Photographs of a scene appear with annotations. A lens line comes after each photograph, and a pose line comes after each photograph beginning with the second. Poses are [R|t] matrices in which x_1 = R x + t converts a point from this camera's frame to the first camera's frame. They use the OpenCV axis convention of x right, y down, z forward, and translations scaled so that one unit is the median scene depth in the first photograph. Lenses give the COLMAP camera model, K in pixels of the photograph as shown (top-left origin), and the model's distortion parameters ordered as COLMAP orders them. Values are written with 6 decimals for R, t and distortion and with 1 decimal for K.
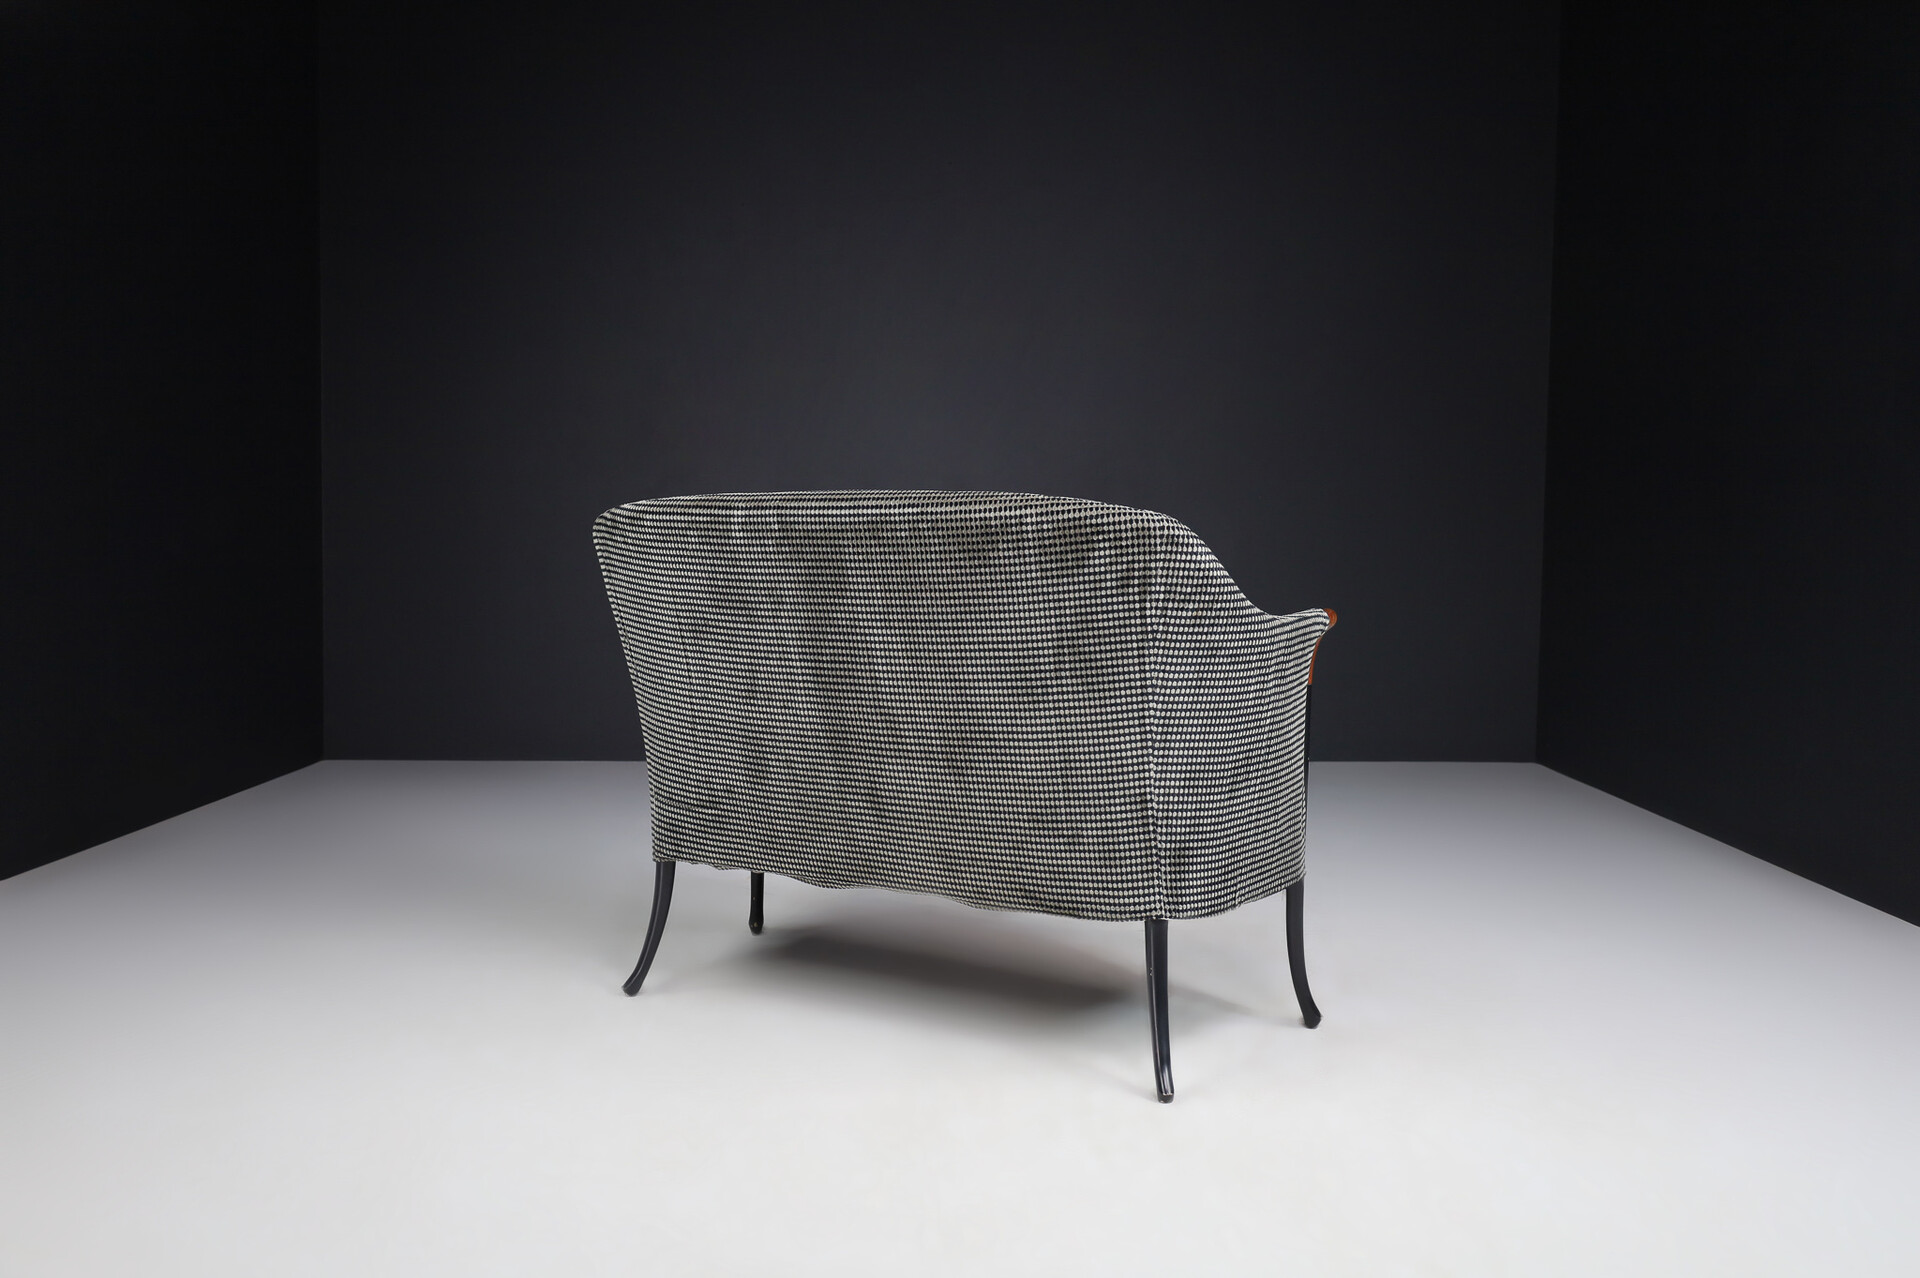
lens RADIAL K [[1593.9, 0, 960.0], [0, 1593.9, 639.0], [0, 0, 1]] dist [-0.000182, 0.000387]
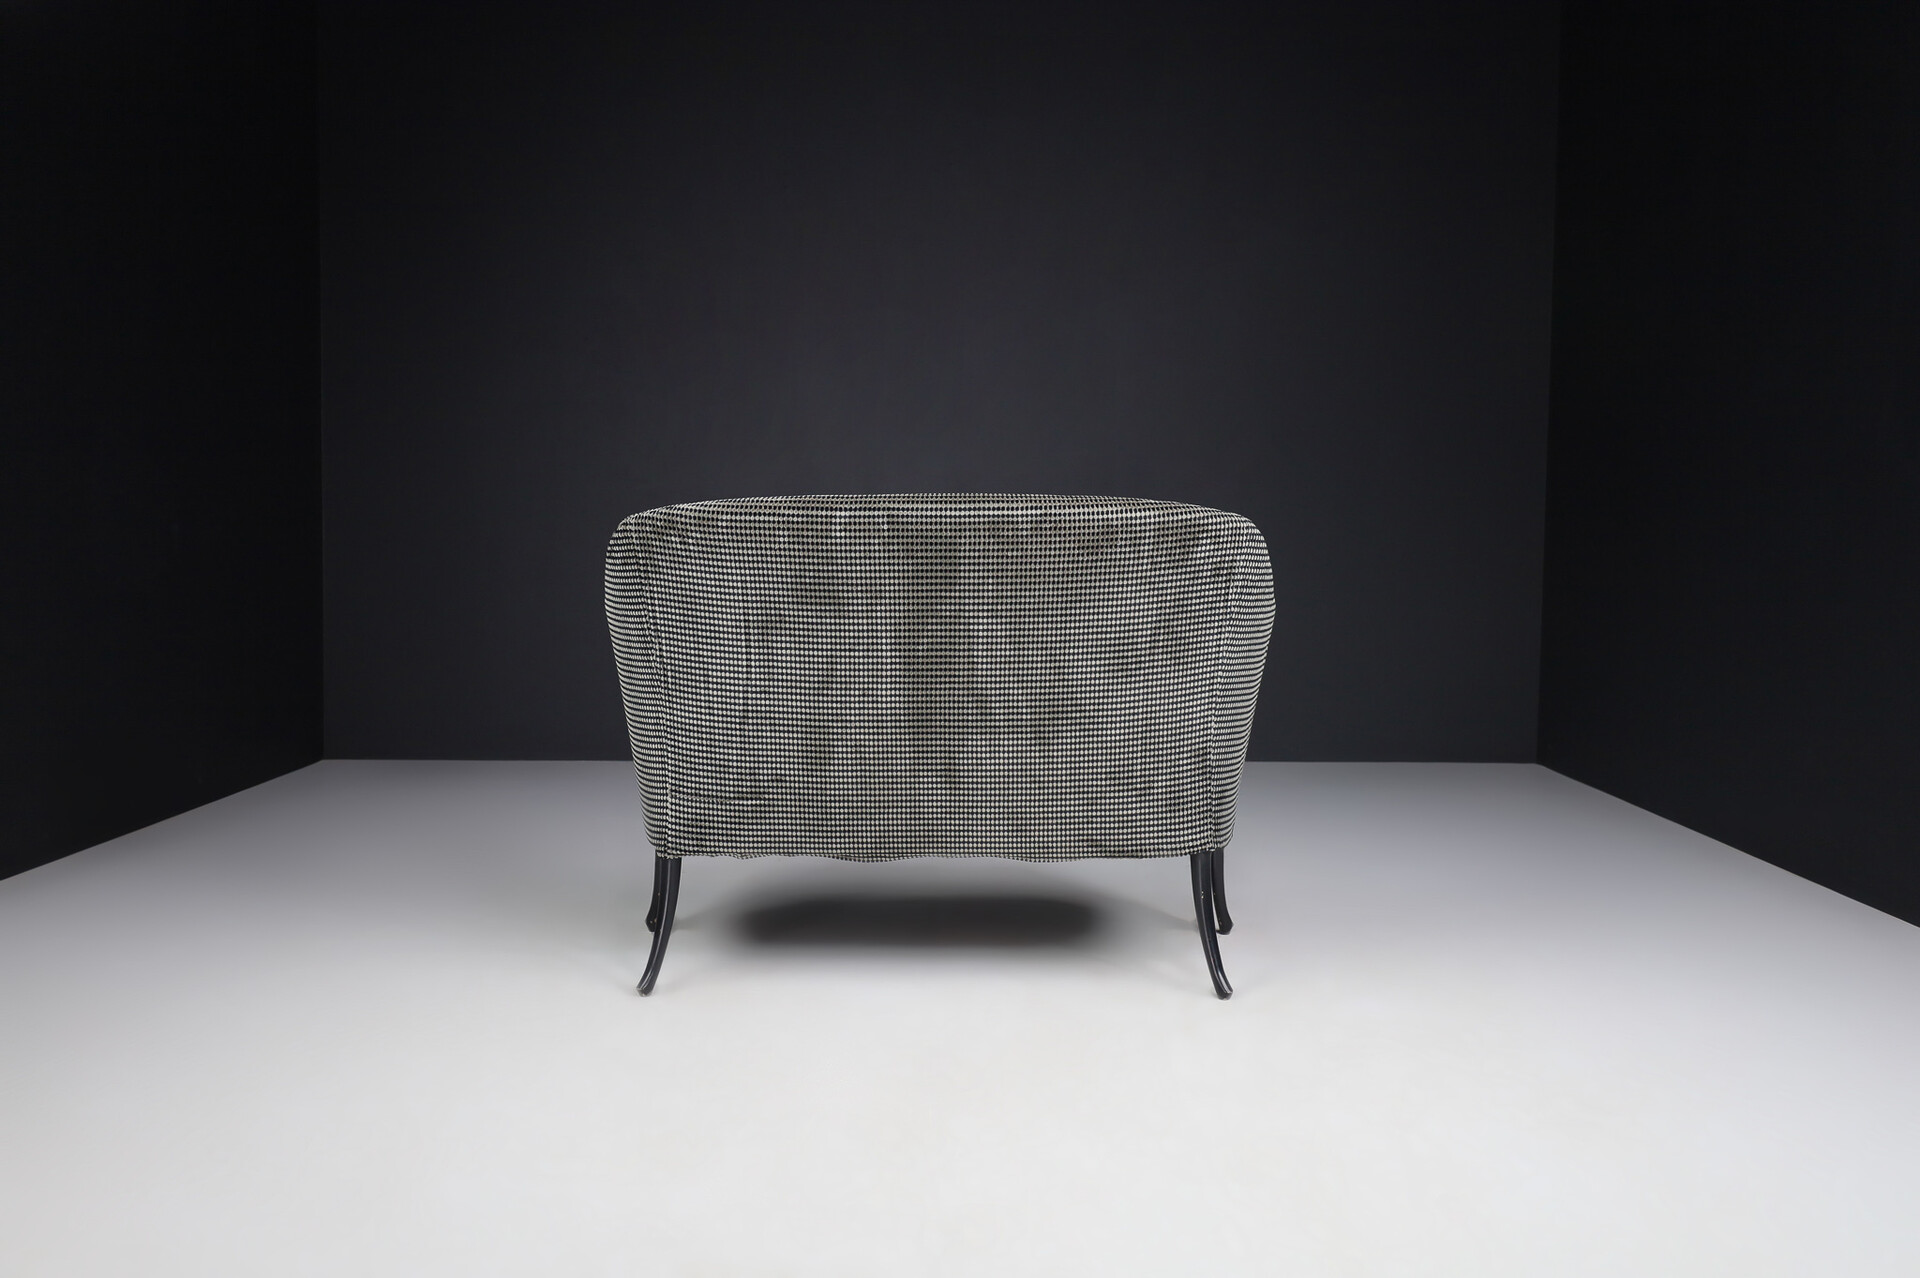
lens RADIAL K [[1593.9, 0, 960.0], [0, 1593.9, 639.0], [0, 0, 1]] dist [-0.000182, 0.000387]
pose [[0.872620, -0.036654, 0.487022, -0.601962], [0.035093, 0.999308, 0.012331, -0.006159], [-0.487137, 0.006331, 0.873302, 0.034319]]
